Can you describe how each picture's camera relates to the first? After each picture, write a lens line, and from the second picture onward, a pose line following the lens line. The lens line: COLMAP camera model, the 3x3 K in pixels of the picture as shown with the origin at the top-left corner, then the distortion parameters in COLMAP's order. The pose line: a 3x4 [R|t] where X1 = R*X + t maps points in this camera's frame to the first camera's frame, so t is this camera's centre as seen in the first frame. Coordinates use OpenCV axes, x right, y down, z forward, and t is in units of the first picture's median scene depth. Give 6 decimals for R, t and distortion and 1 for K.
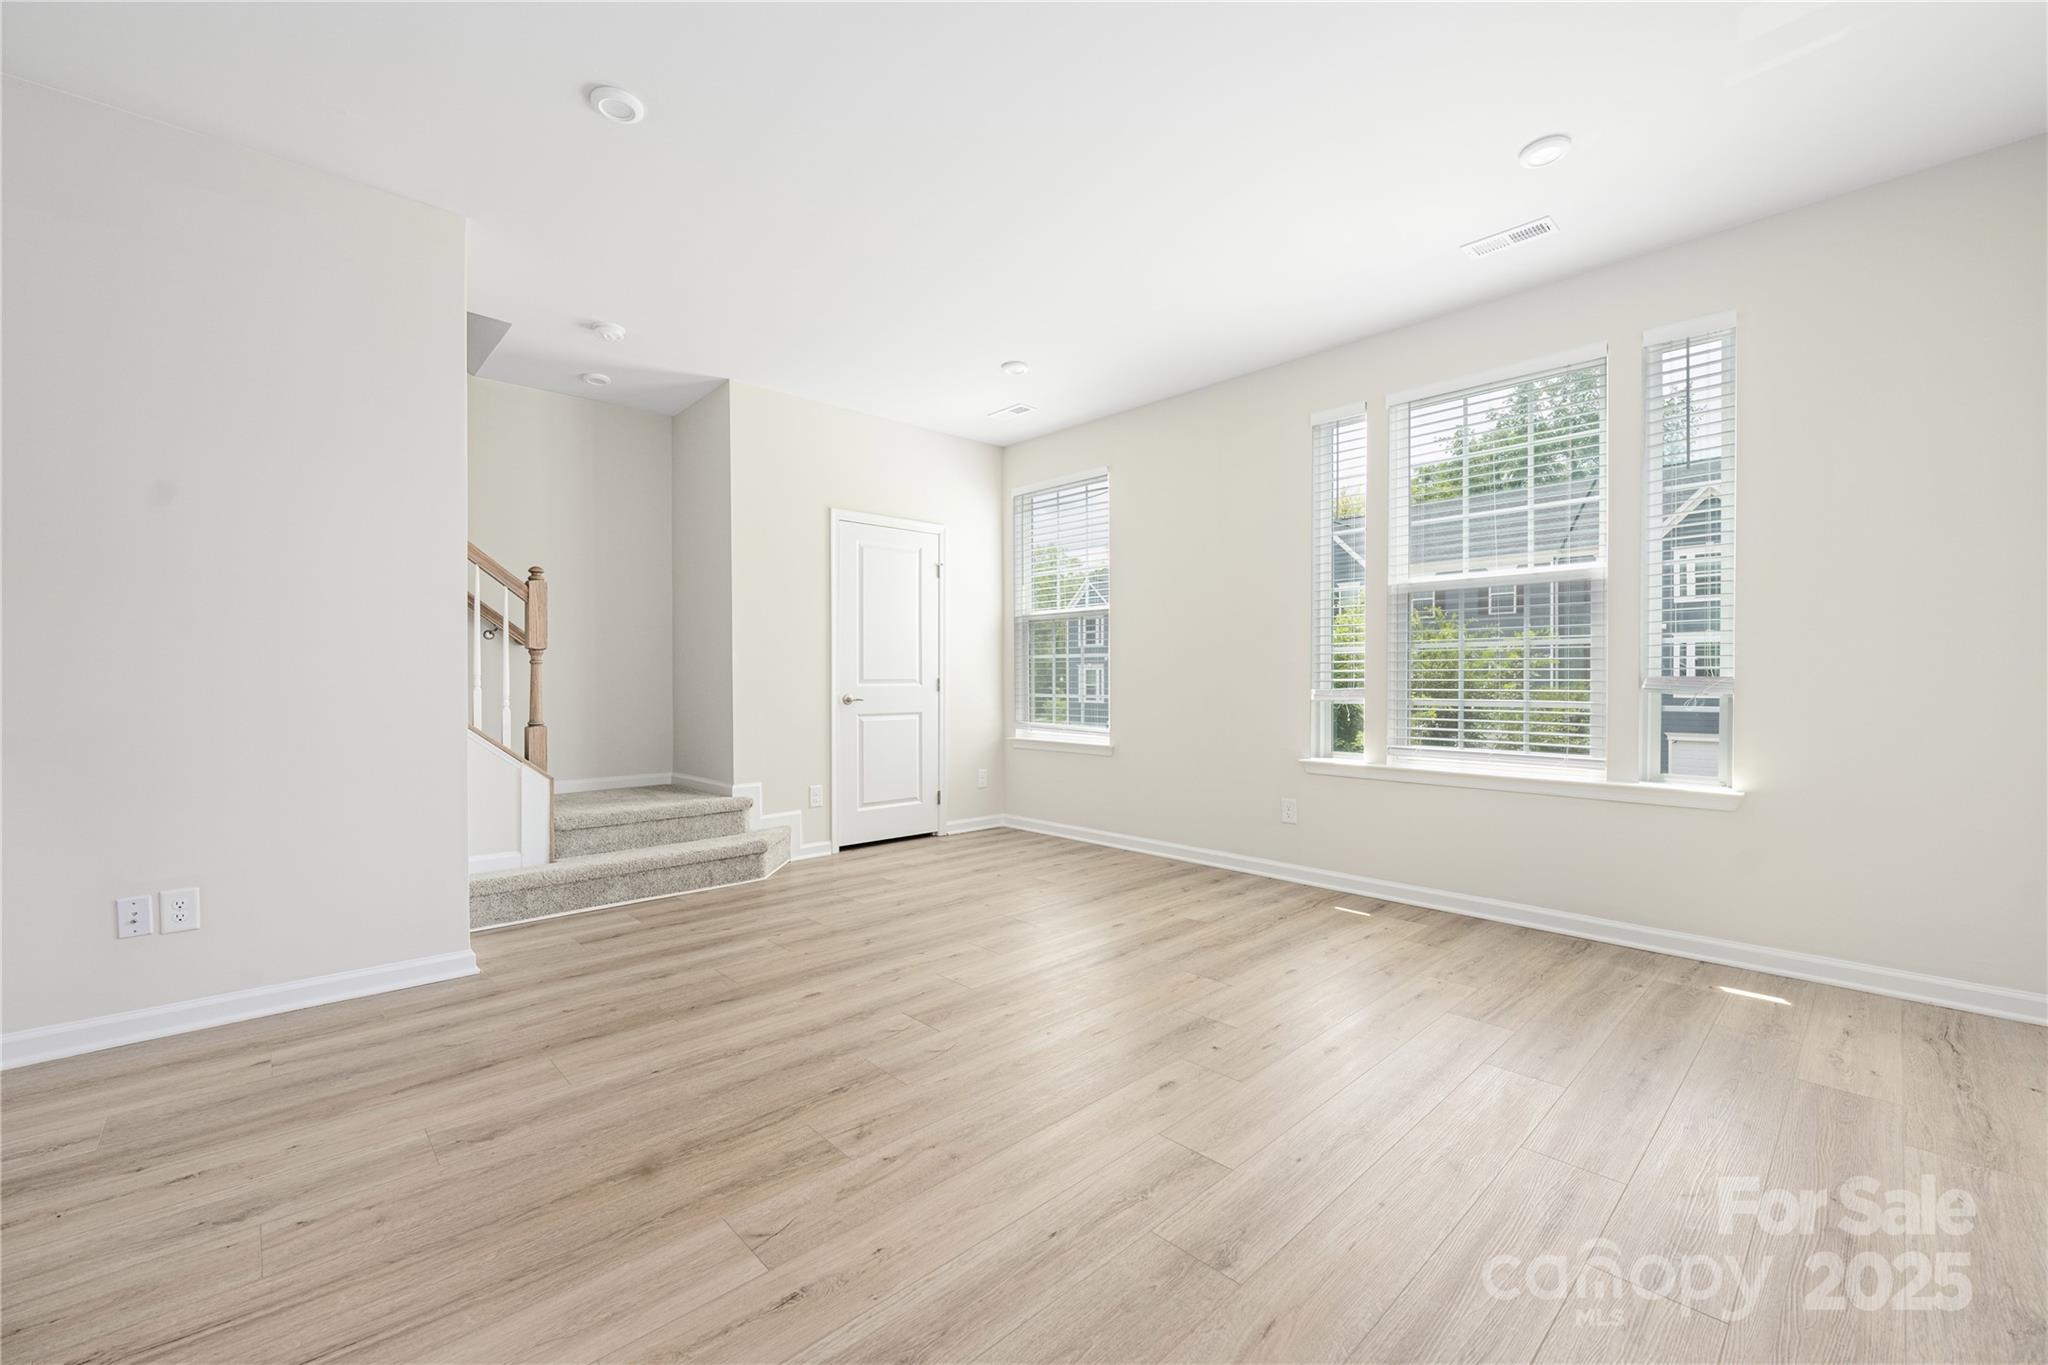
lens RADIAL K [[838.7, 0, 1024.0], [0, 838.7, 682.5], [0, 0, 1]] dist [-0.003367, 0.000119]
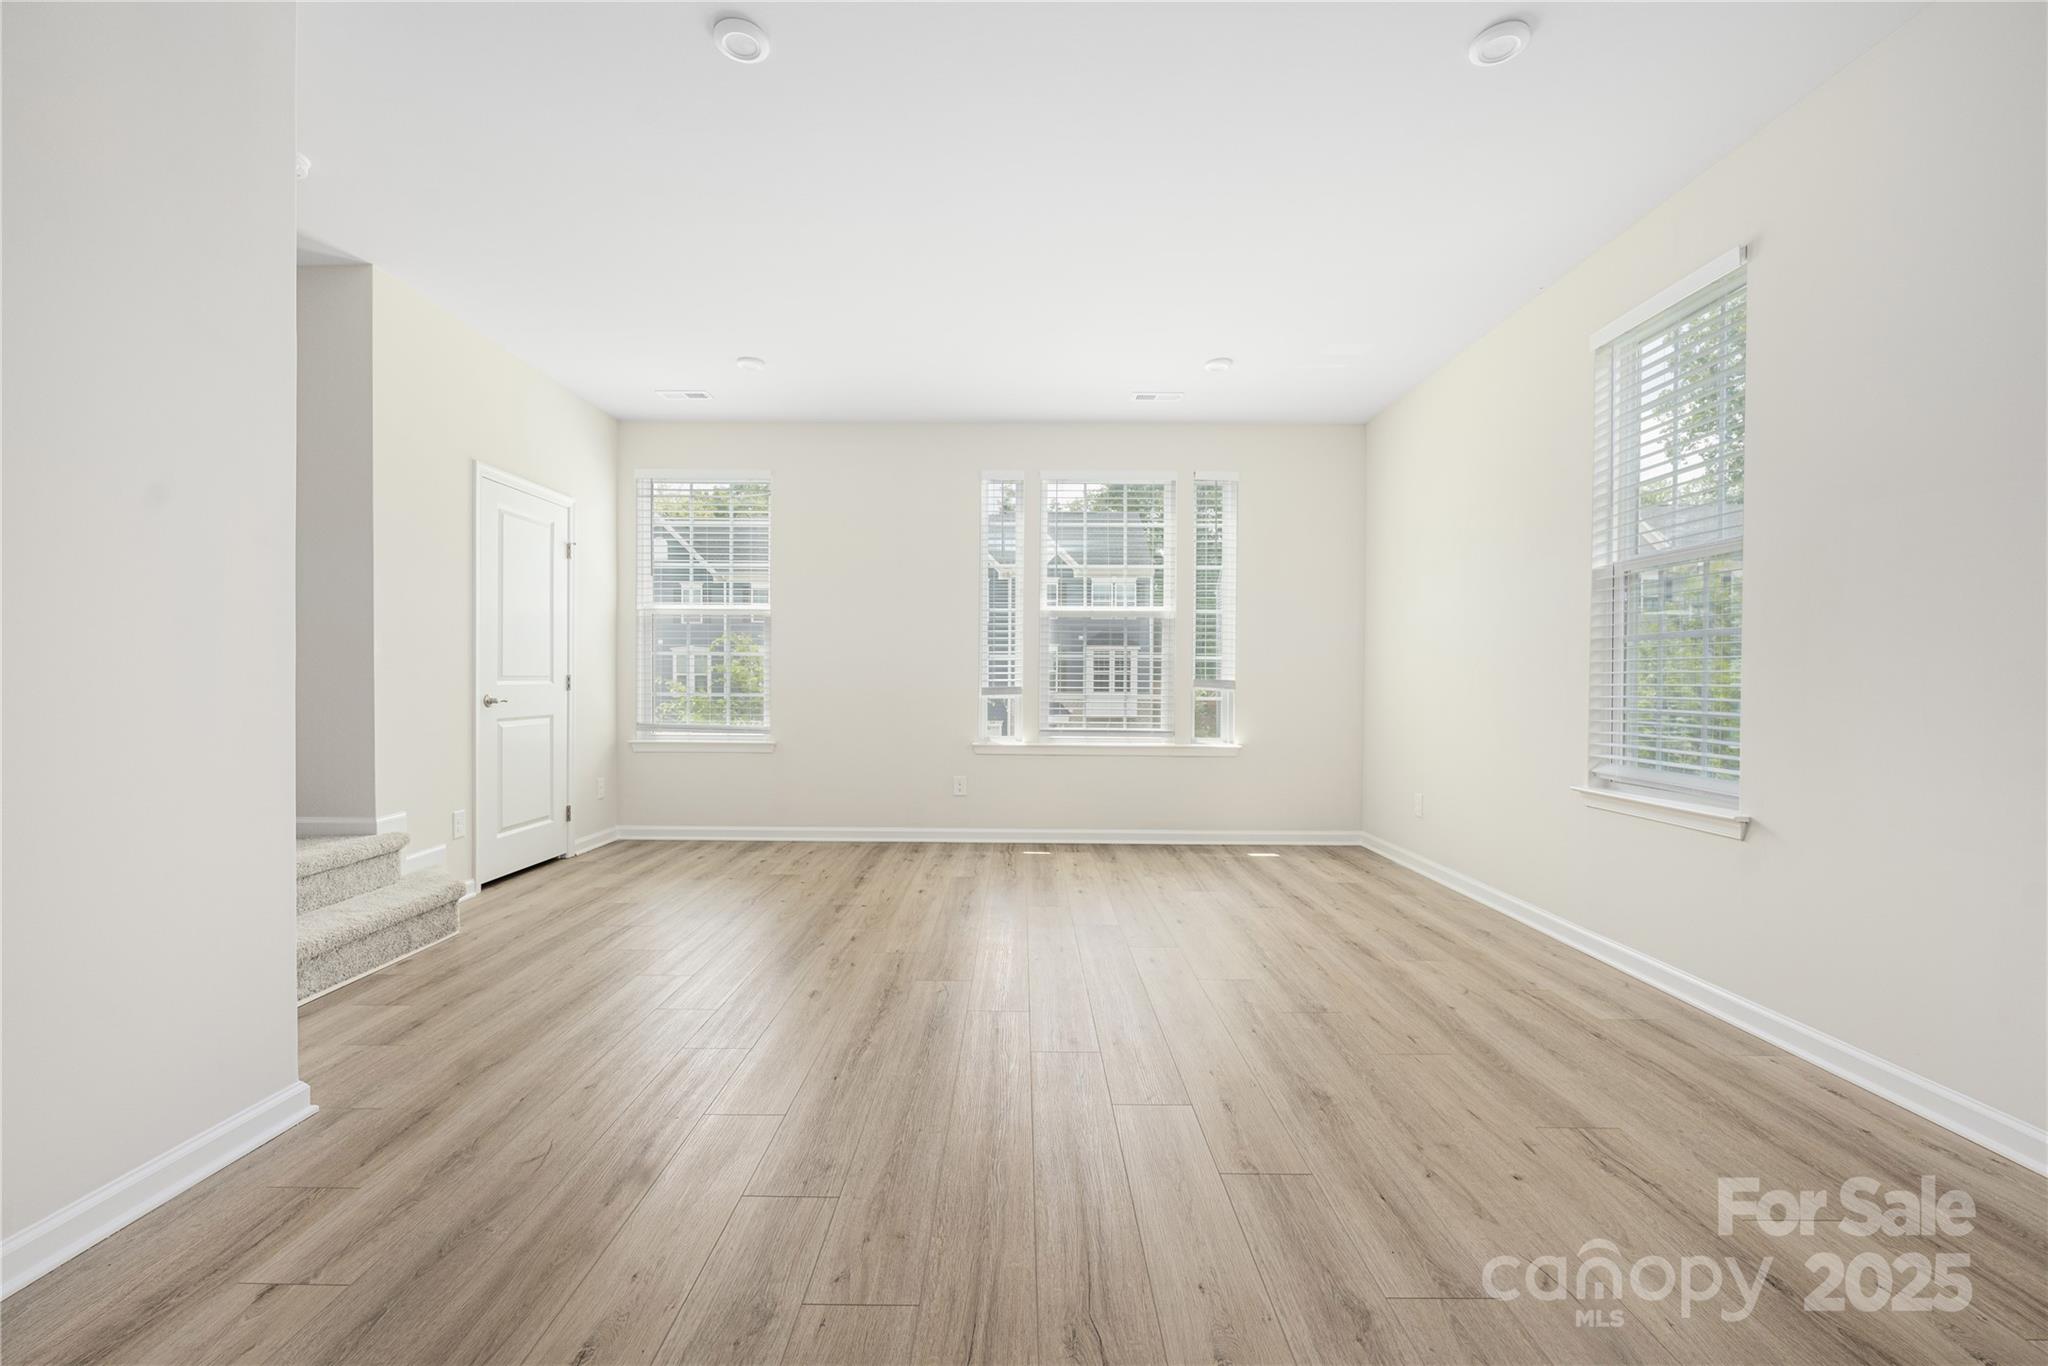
lens RADIAL K [[838.7, 0, 1024.0], [0, 838.7, 683.0], [0, 0, 1]] dist [-0.003367, 0.000119]
pose [[0.679346, 0.002614, 0.733813, -0.517179], [-0.005242, 0.999985, 0.001291, -0.000763], [-0.733799, -0.004724, 0.679350, 0.087939]]
